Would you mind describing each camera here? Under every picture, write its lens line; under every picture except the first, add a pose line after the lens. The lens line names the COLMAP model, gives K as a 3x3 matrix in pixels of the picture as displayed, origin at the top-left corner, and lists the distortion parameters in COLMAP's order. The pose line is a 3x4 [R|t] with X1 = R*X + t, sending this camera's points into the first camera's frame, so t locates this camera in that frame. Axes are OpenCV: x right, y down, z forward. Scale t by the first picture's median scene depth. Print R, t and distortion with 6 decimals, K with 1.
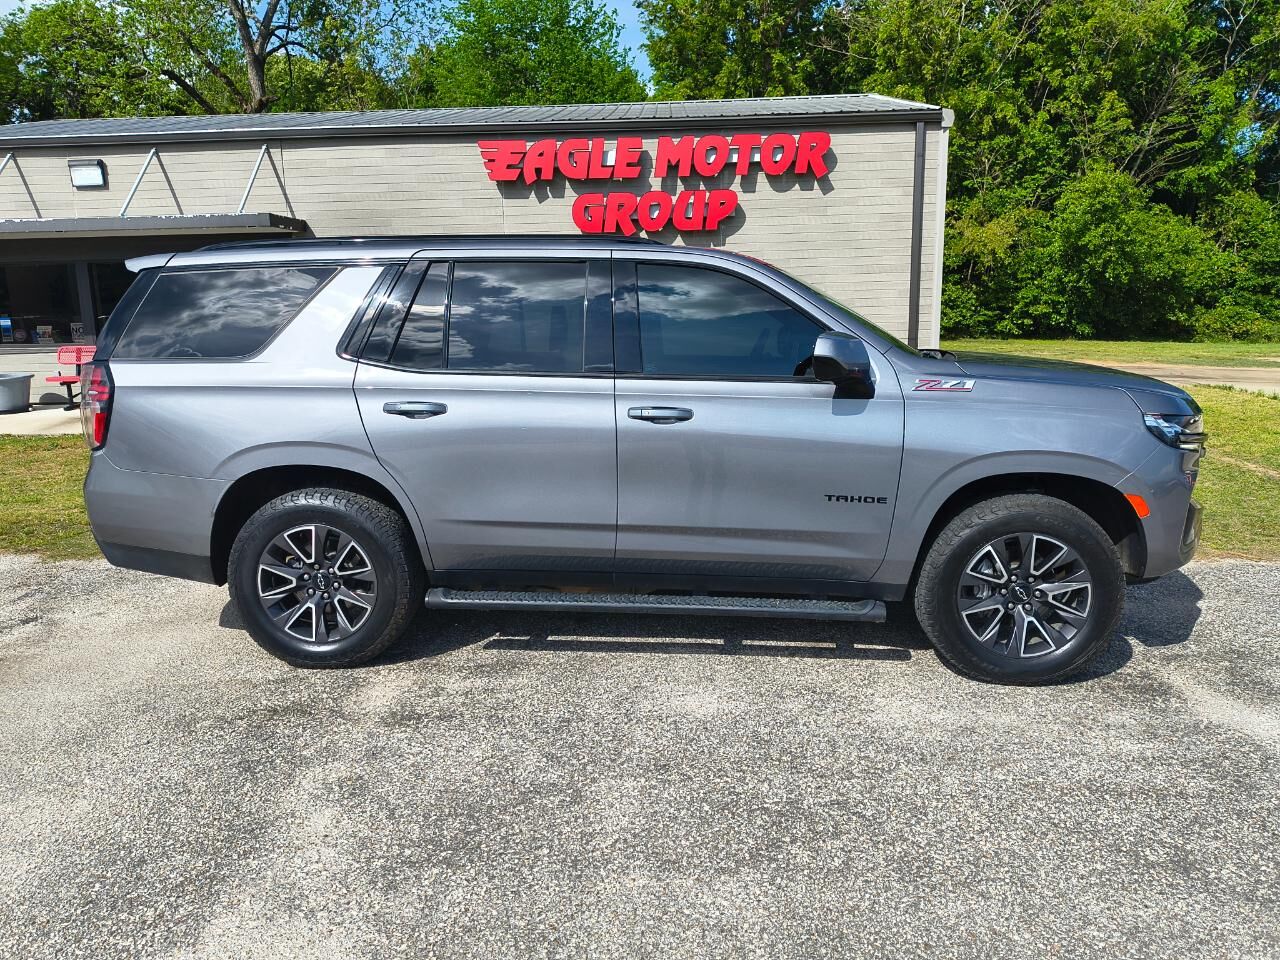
lens RADIAL K [[985.2, 0, 632.7], [0, 985.2, 493.9], [0, 0, 1]] dist [0.013302, -0.015740]
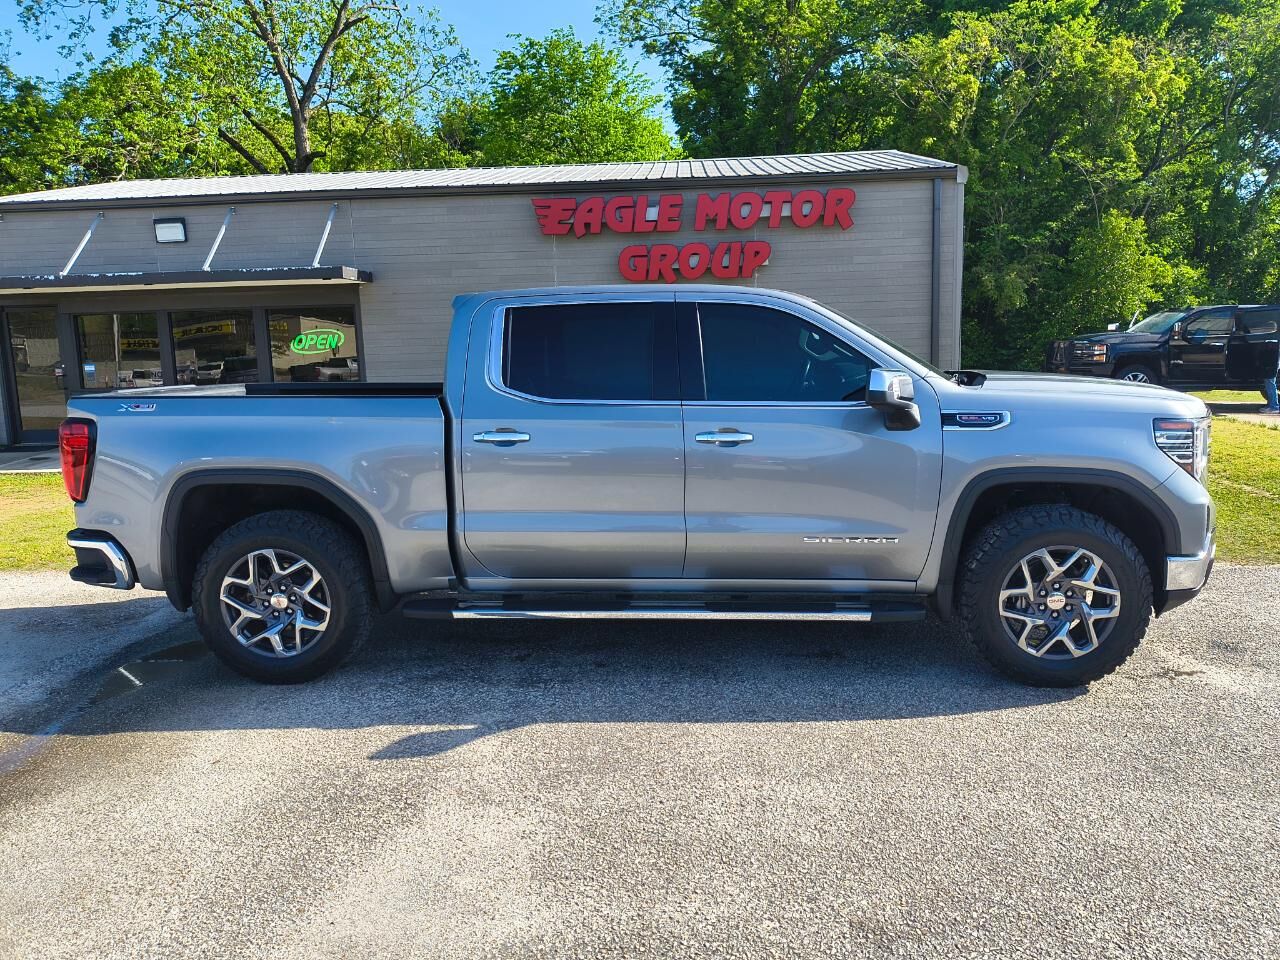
lens RADIAL K [[1005.2, 0, 651.2], [0, 1005.2, 476.4], [0, 0, 1]] dist [0.005303, -0.014037]
pose [[0.999965, -0.008250, 0.001141, -0.099315], [0.008303, 0.998131, -0.060539, 0.056536], [-0.000639, 0.060547, 0.998165, -0.309327]]
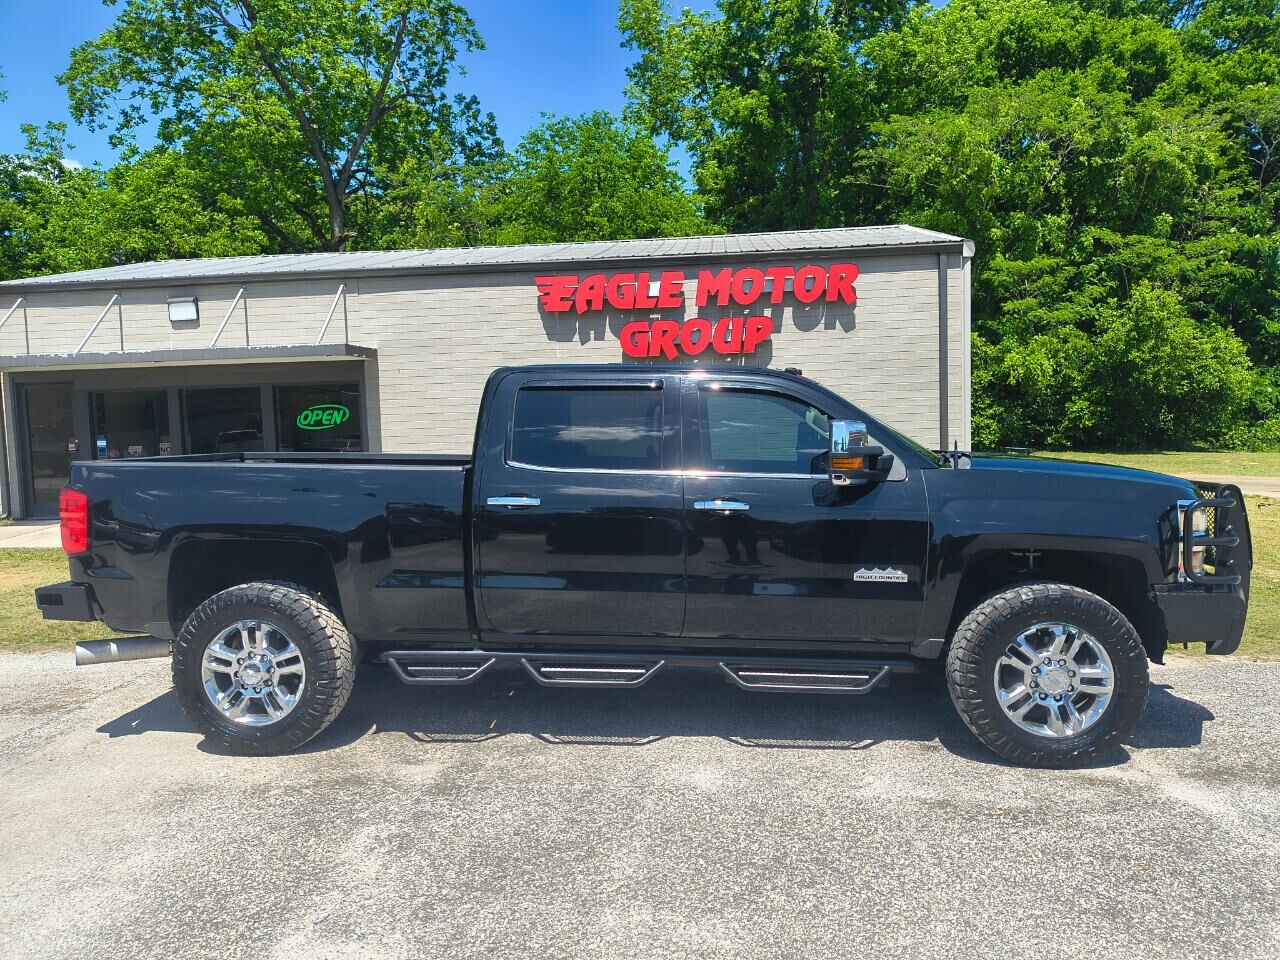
lens RADIAL K [[999.1, 0, 643.1], [0, 999.1, 476.9], [0, 0, 1]] dist [0.005891, -0.011495]
pose [[0.998663, -0.005698, -0.051371, 0.066795], [-0.001013, 0.991557, -0.129667, 0.022252], [0.051677, 0.129546, 0.990226, -0.215229]]
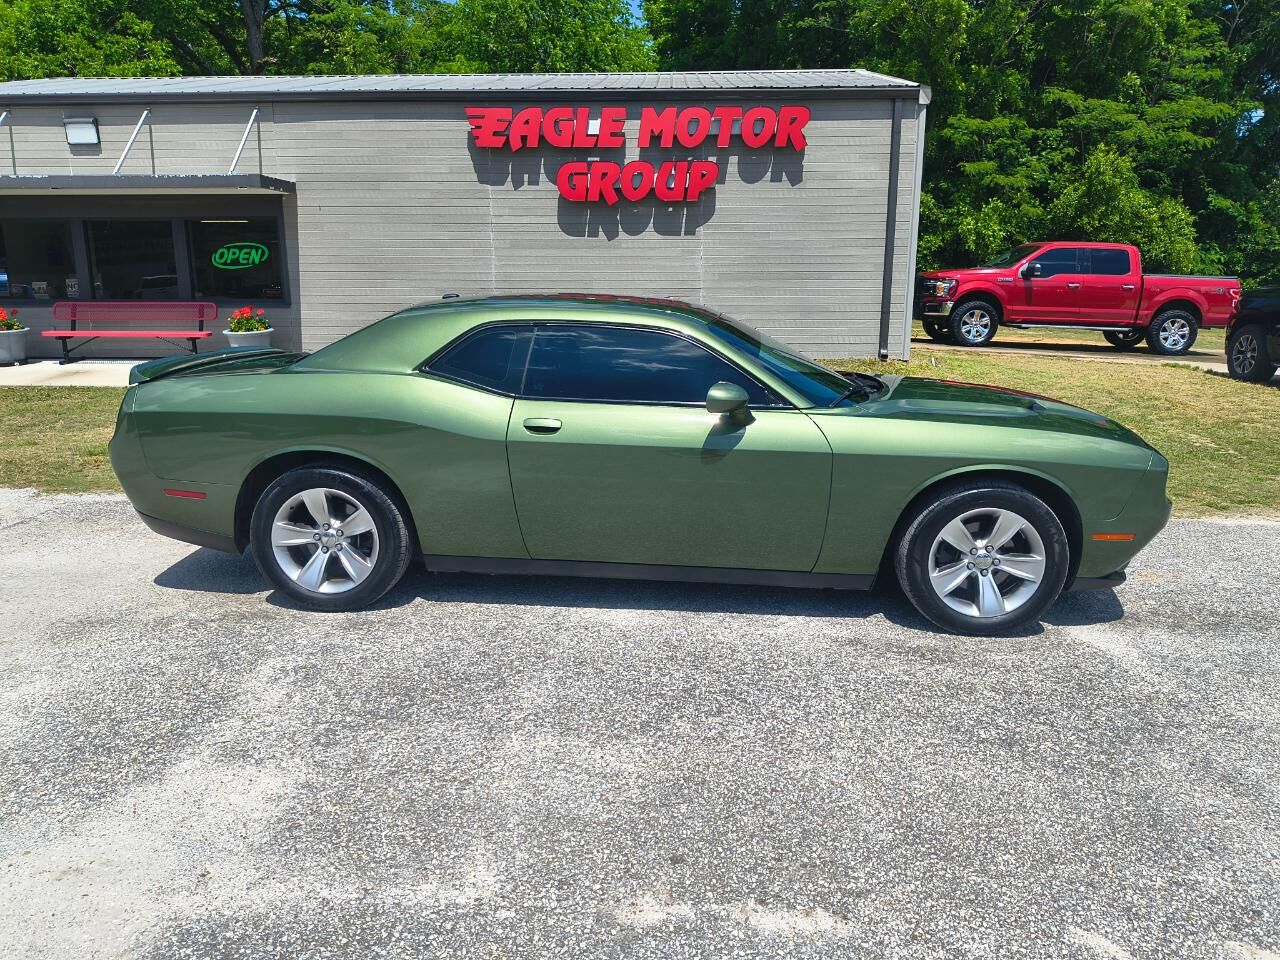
lens RADIAL K [[990.5, 0, 638.9], [0, 990.5, 504.2], [0, 0, 1]] dist [0.056681, -0.098620]
pose [[0.999785, 0.020436, 0.003498, 0.095363], [-0.020534, 0.999315, 0.030784, 0.058687], [-0.002866, -0.030849, 0.999520, -0.154041]]
